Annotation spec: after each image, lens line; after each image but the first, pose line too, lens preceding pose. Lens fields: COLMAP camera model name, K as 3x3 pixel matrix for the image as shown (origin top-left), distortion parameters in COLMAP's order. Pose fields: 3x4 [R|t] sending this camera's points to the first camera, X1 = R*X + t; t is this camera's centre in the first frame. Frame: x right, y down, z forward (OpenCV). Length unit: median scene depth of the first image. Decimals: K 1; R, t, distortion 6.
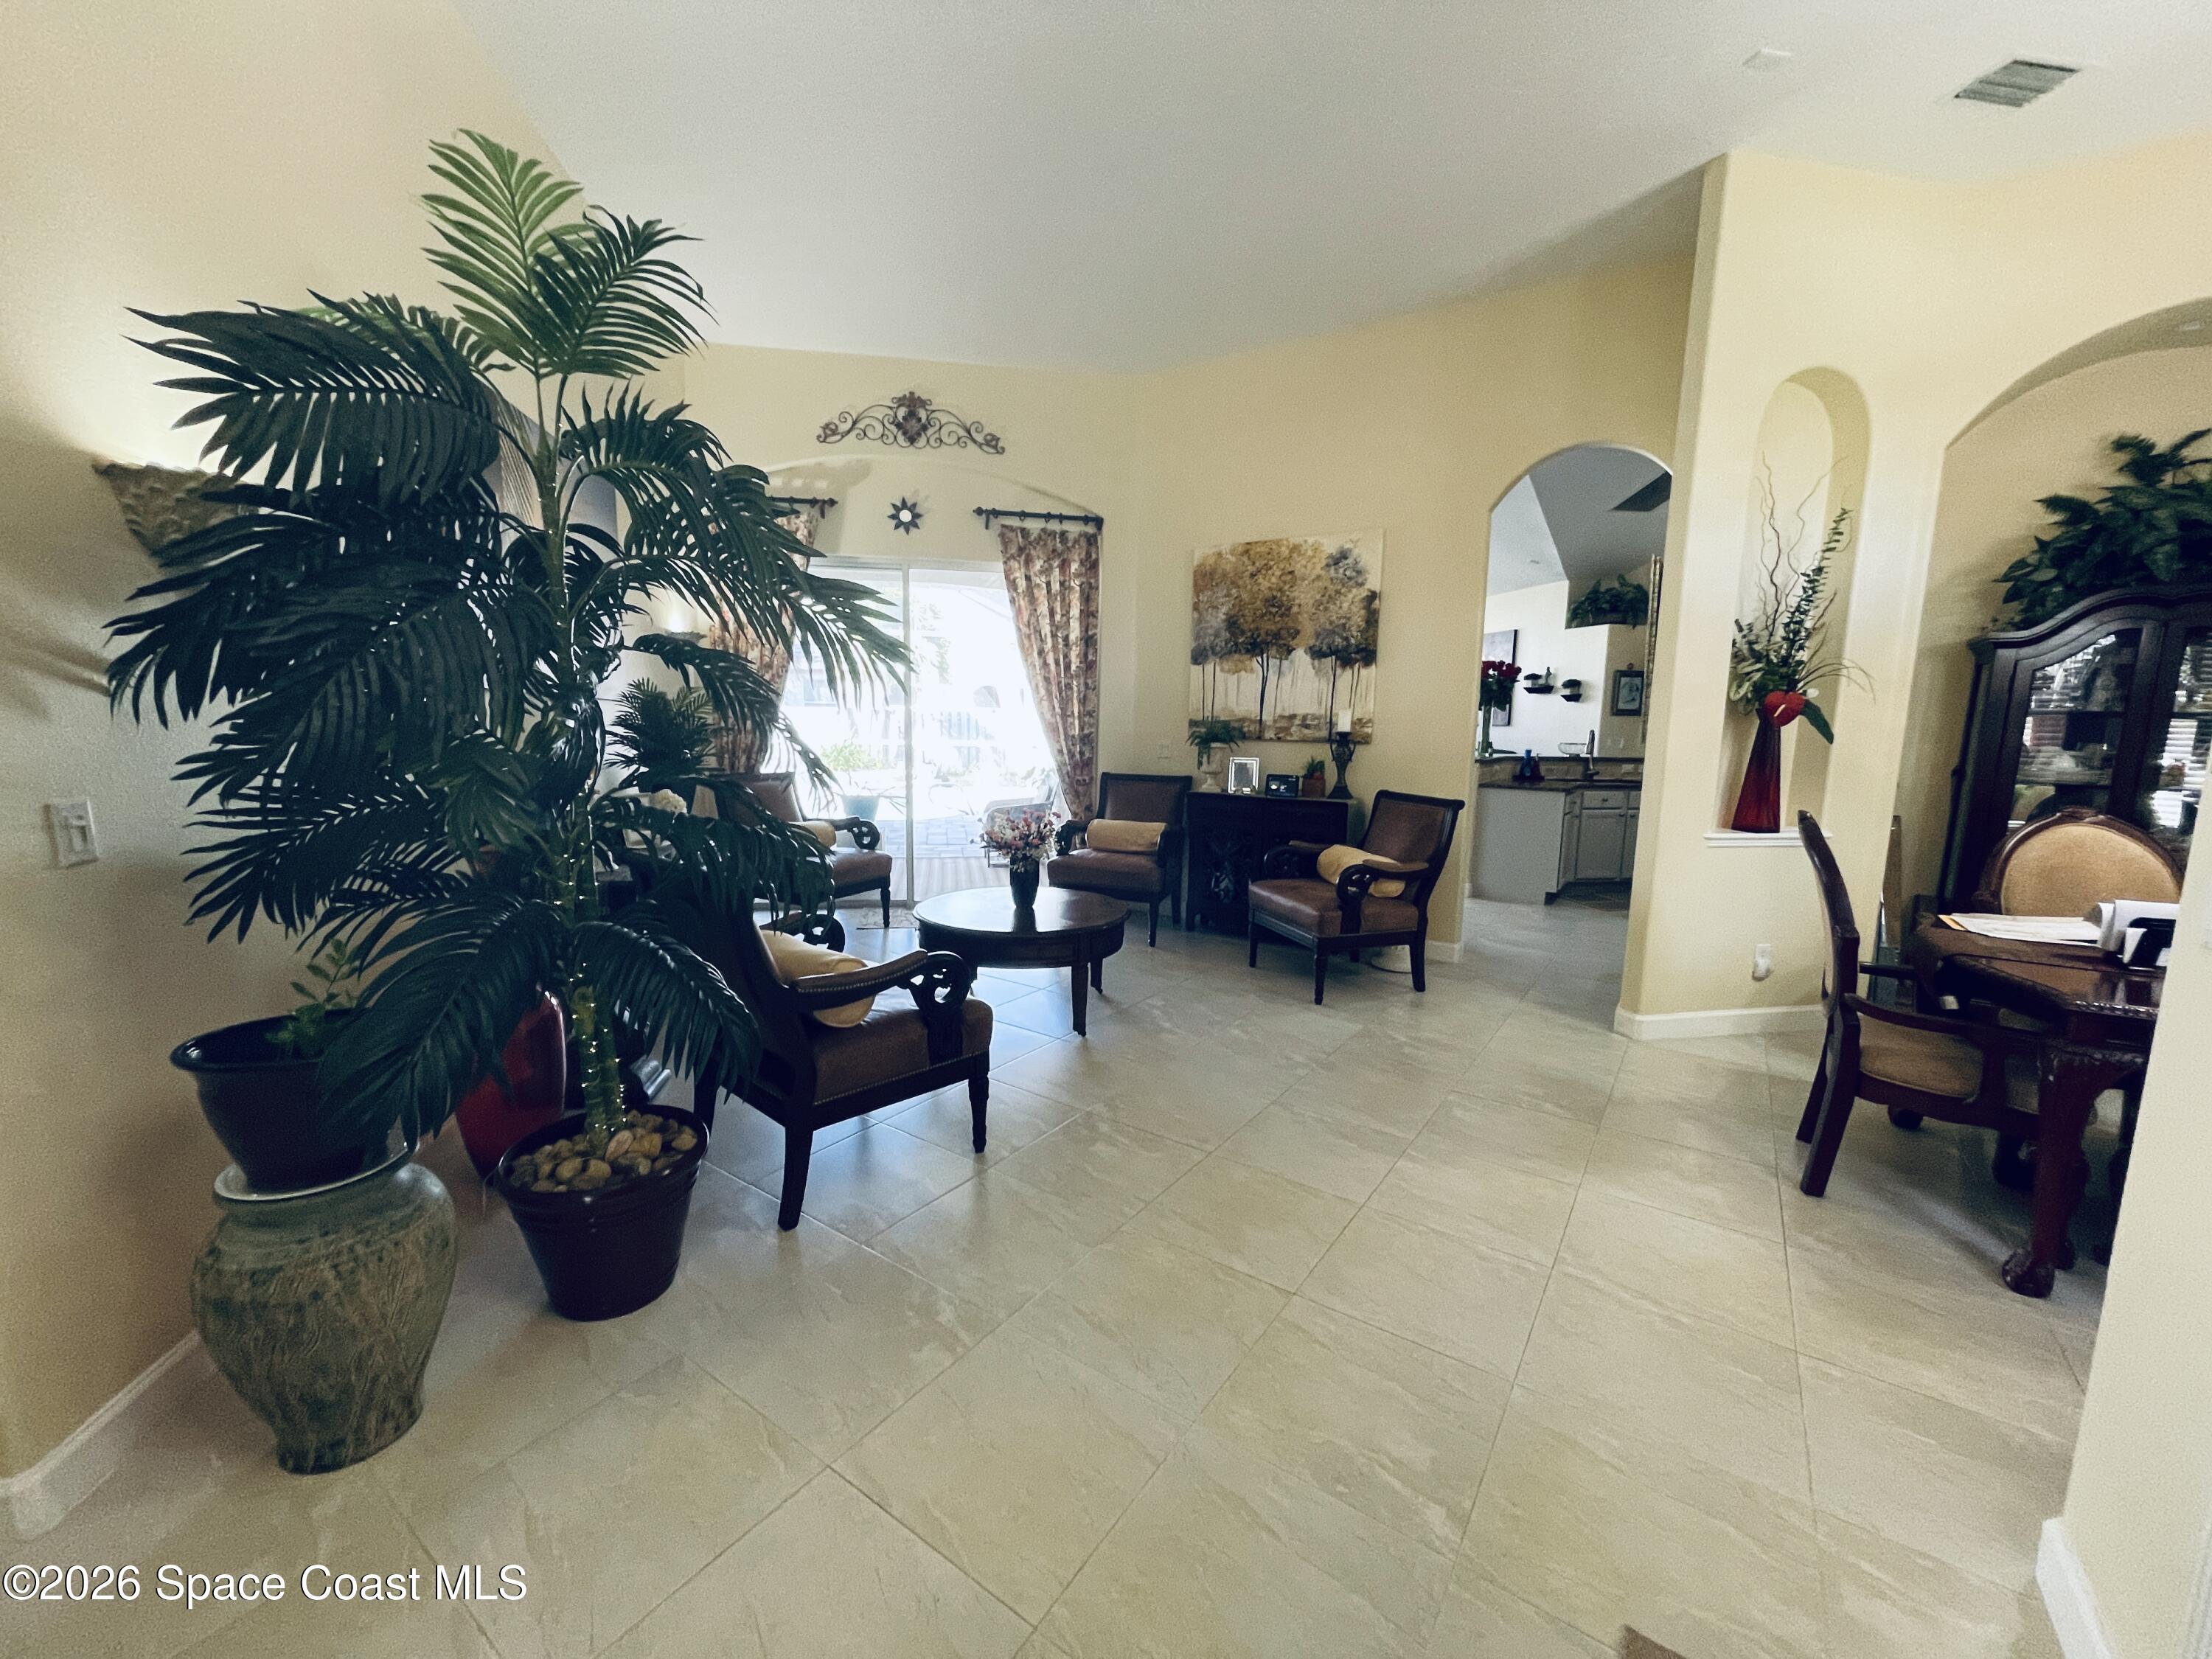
lens RADIAL K [[886.9, 0, 1097.1], [0, 886.9, 837.9], [0, 0, 1]] dist [-0.002088, 0.000175]
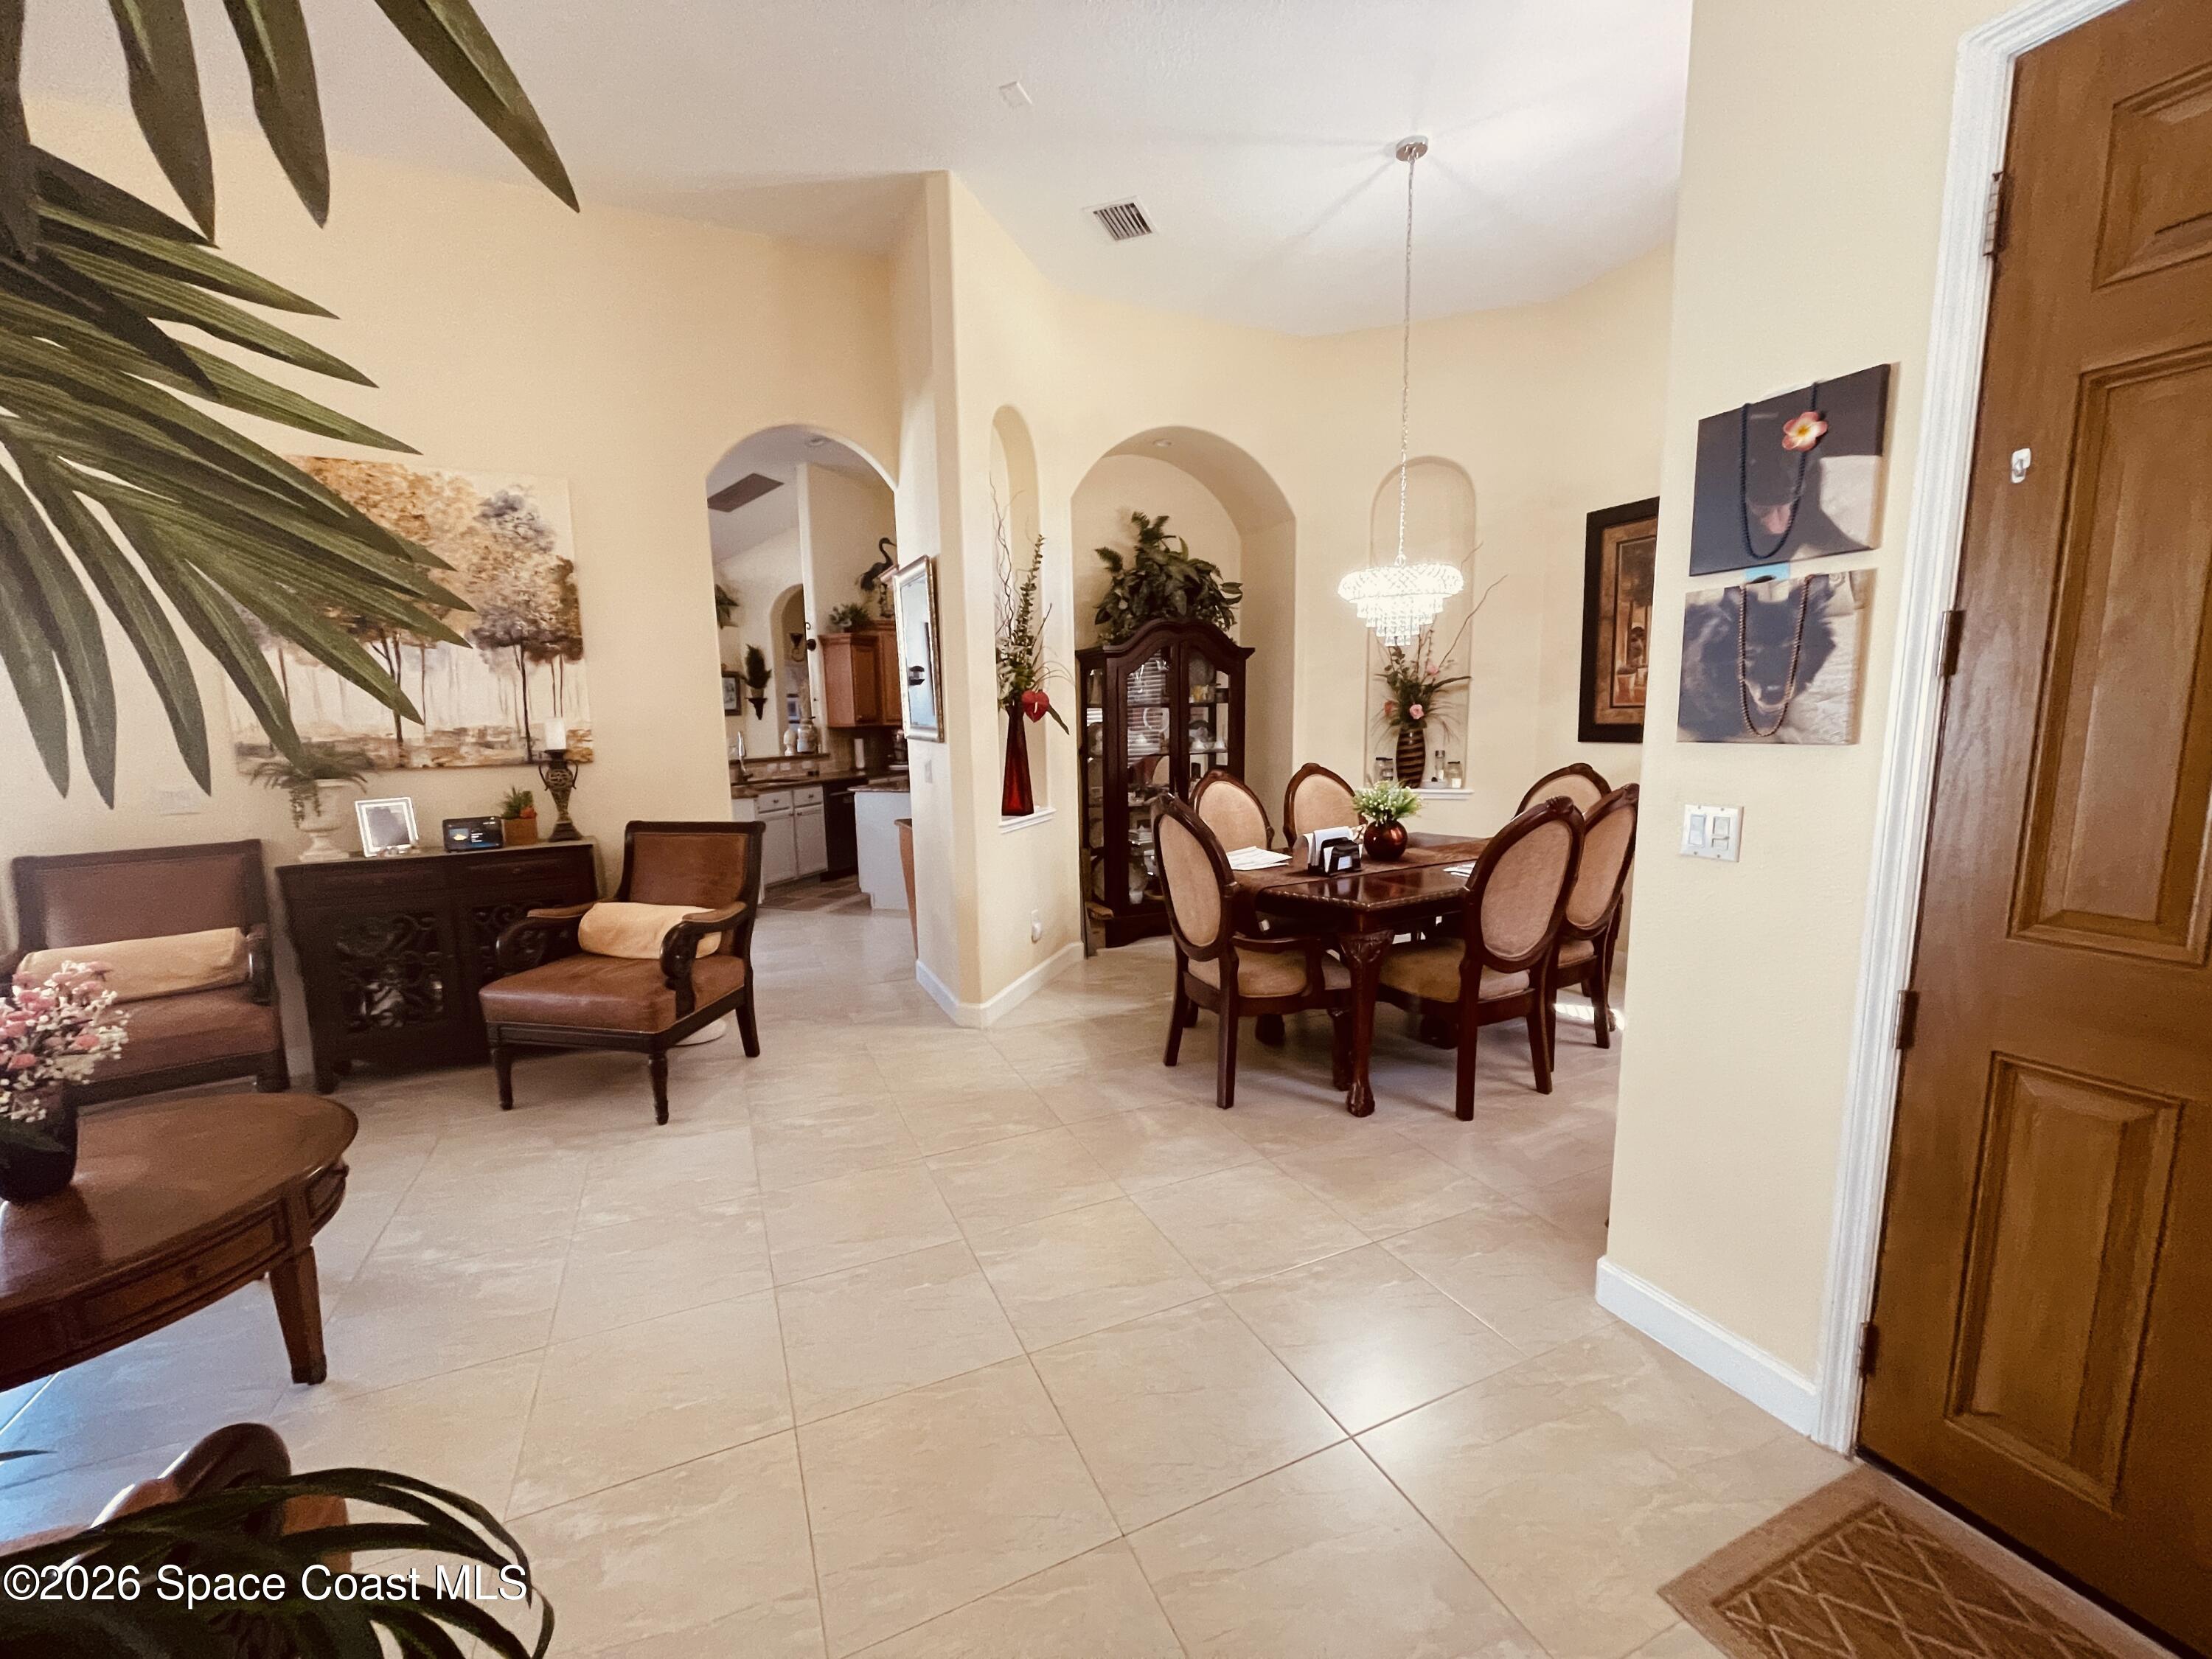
lens RADIAL K [[886.9, 0, 1097.1], [0, 886.9, 837.9], [0, 0, 1]] dist [-0.002088, 0.000175]
pose [[0.508991, -0.146537, 0.848207, -0.126166], [0.147525, 0.985673, 0.081760, -0.041673], [-0.848036, 0.083516, 0.523317, 0.243708]]
